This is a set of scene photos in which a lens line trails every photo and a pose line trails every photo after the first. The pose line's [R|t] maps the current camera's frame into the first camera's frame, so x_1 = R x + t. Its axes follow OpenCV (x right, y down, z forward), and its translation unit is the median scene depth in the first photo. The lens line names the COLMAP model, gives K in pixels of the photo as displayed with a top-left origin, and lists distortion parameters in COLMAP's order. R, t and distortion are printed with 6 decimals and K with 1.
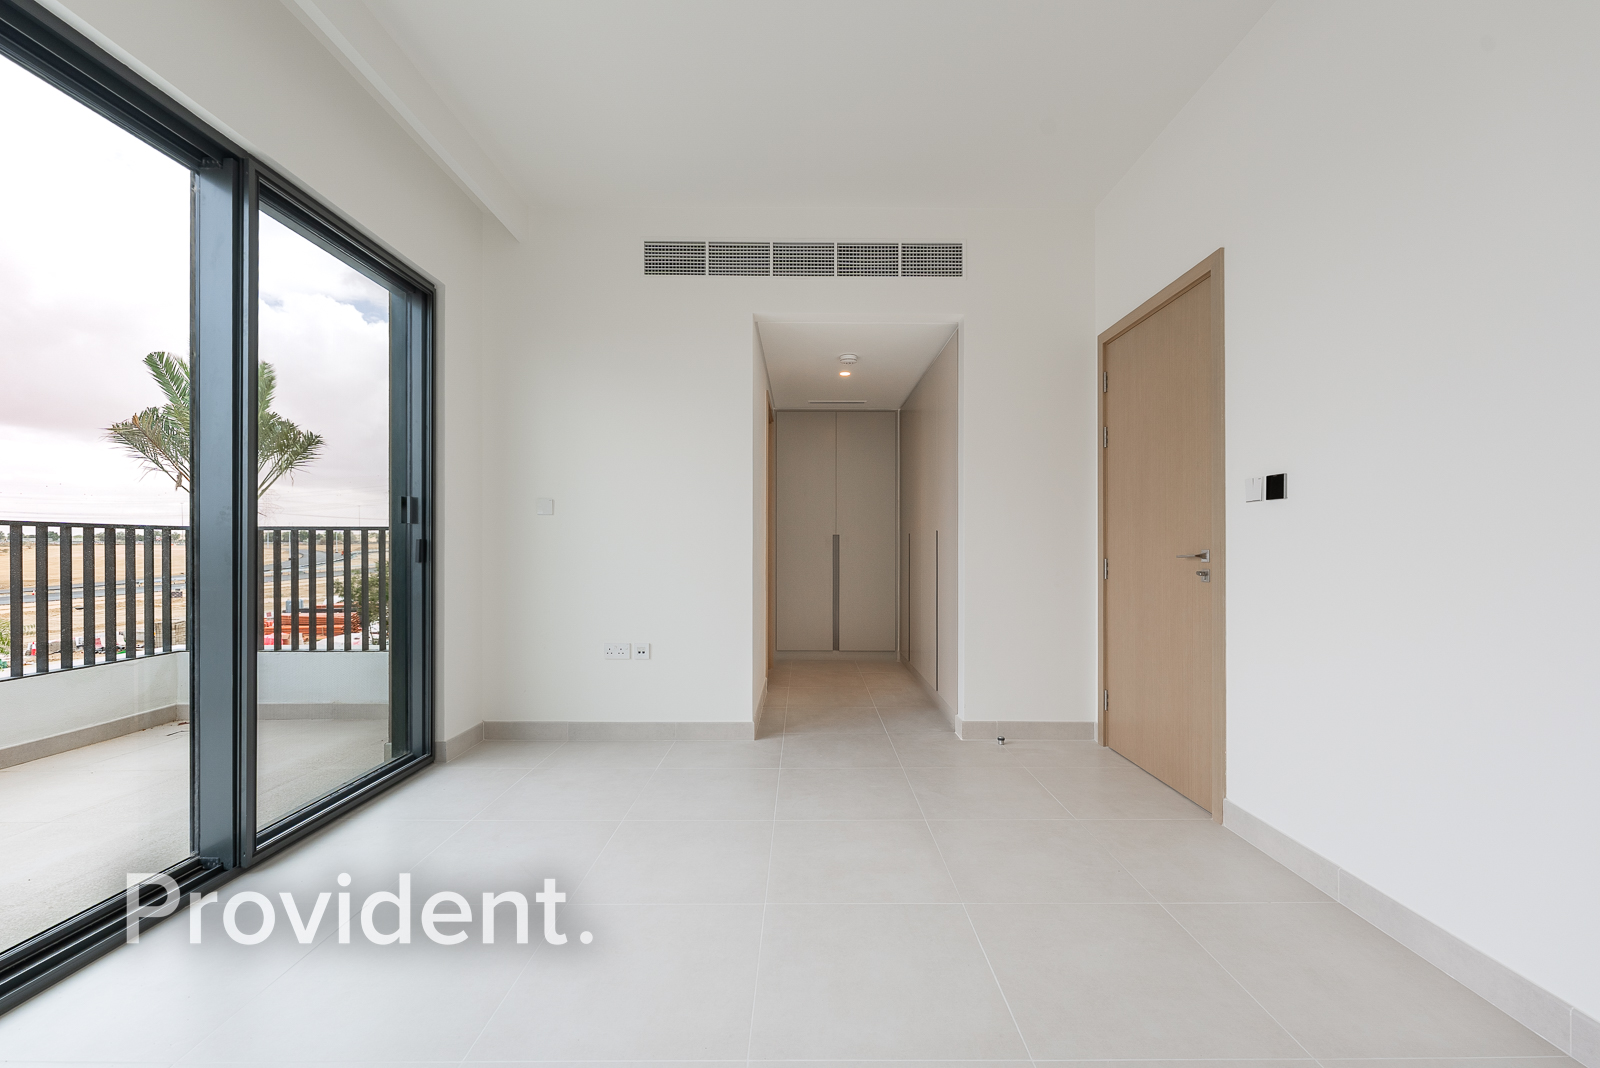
lens RADIAL K [[648.8, 0, 804.9], [0, 648.8, 547.9], [0, 0, 1]] dist [0.003041, 0.000355]
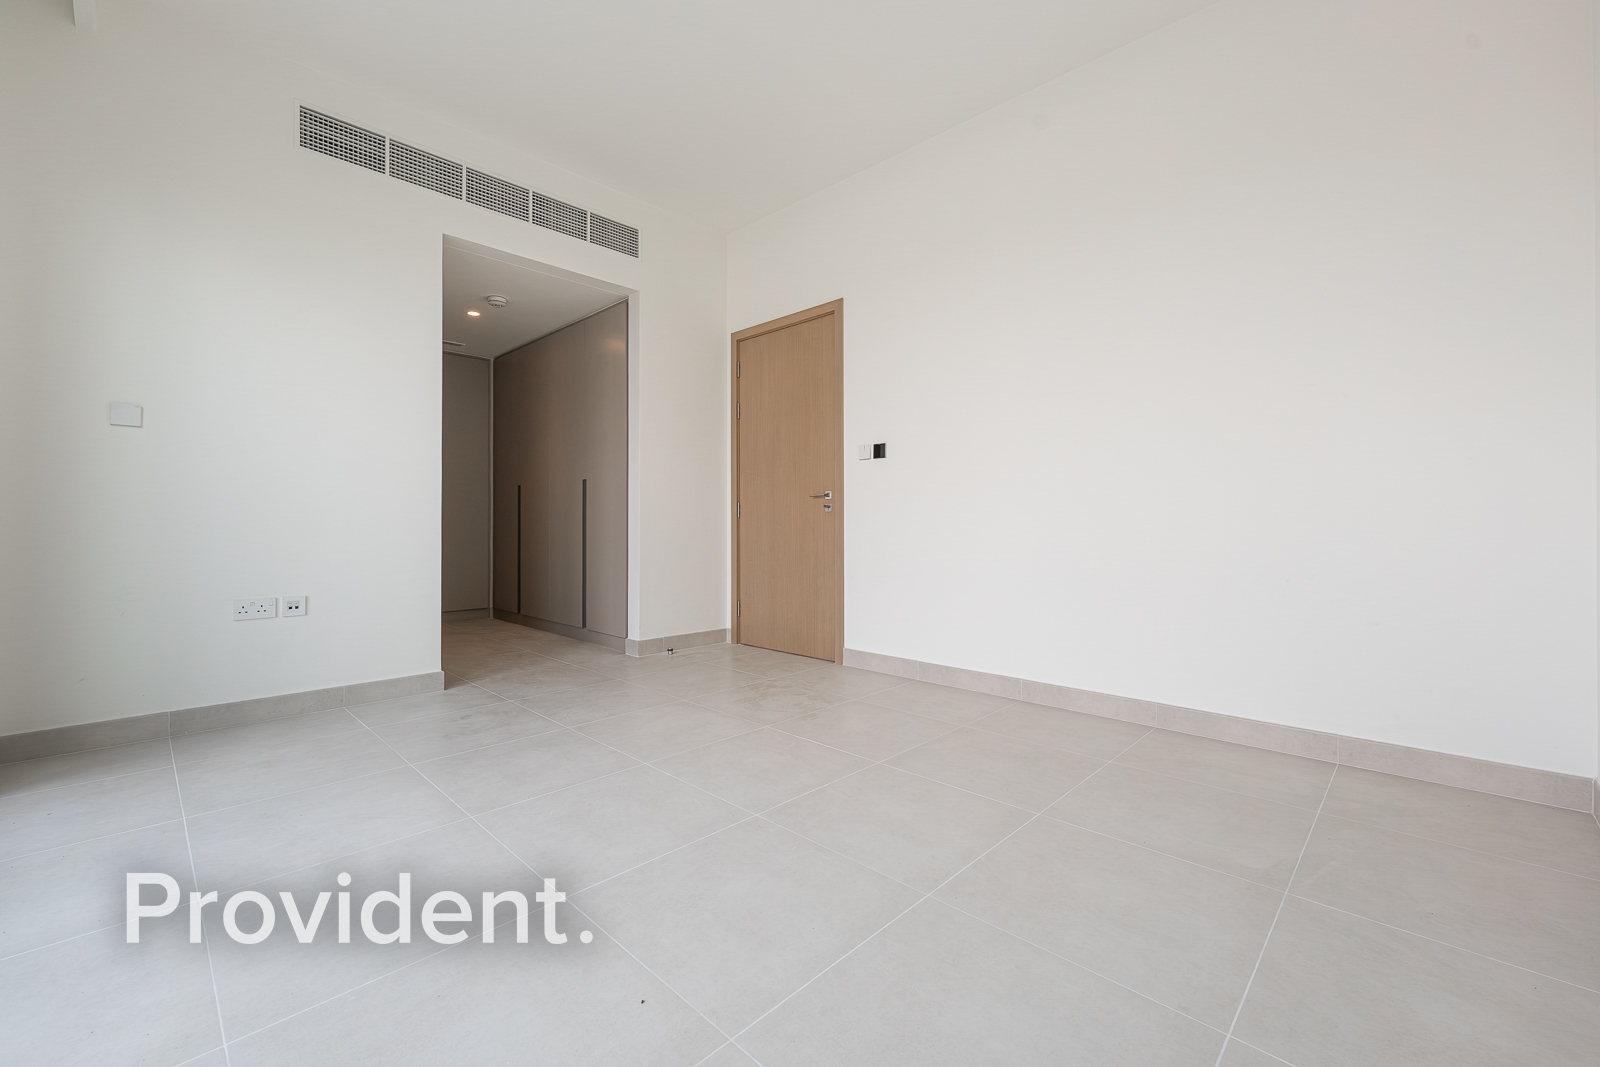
lens RADIAL K [[648.8, 0, 801.8], [0, 648.8, 522.5], [0, 0, 1]] dist [0.003041, 0.000355]
pose [[0.706393, -0.004218, 0.707807, -0.380572], [0.003096, 0.999991, 0.002870, 0.053984], [-0.707813, 0.000164, 0.706400, -0.028052]]
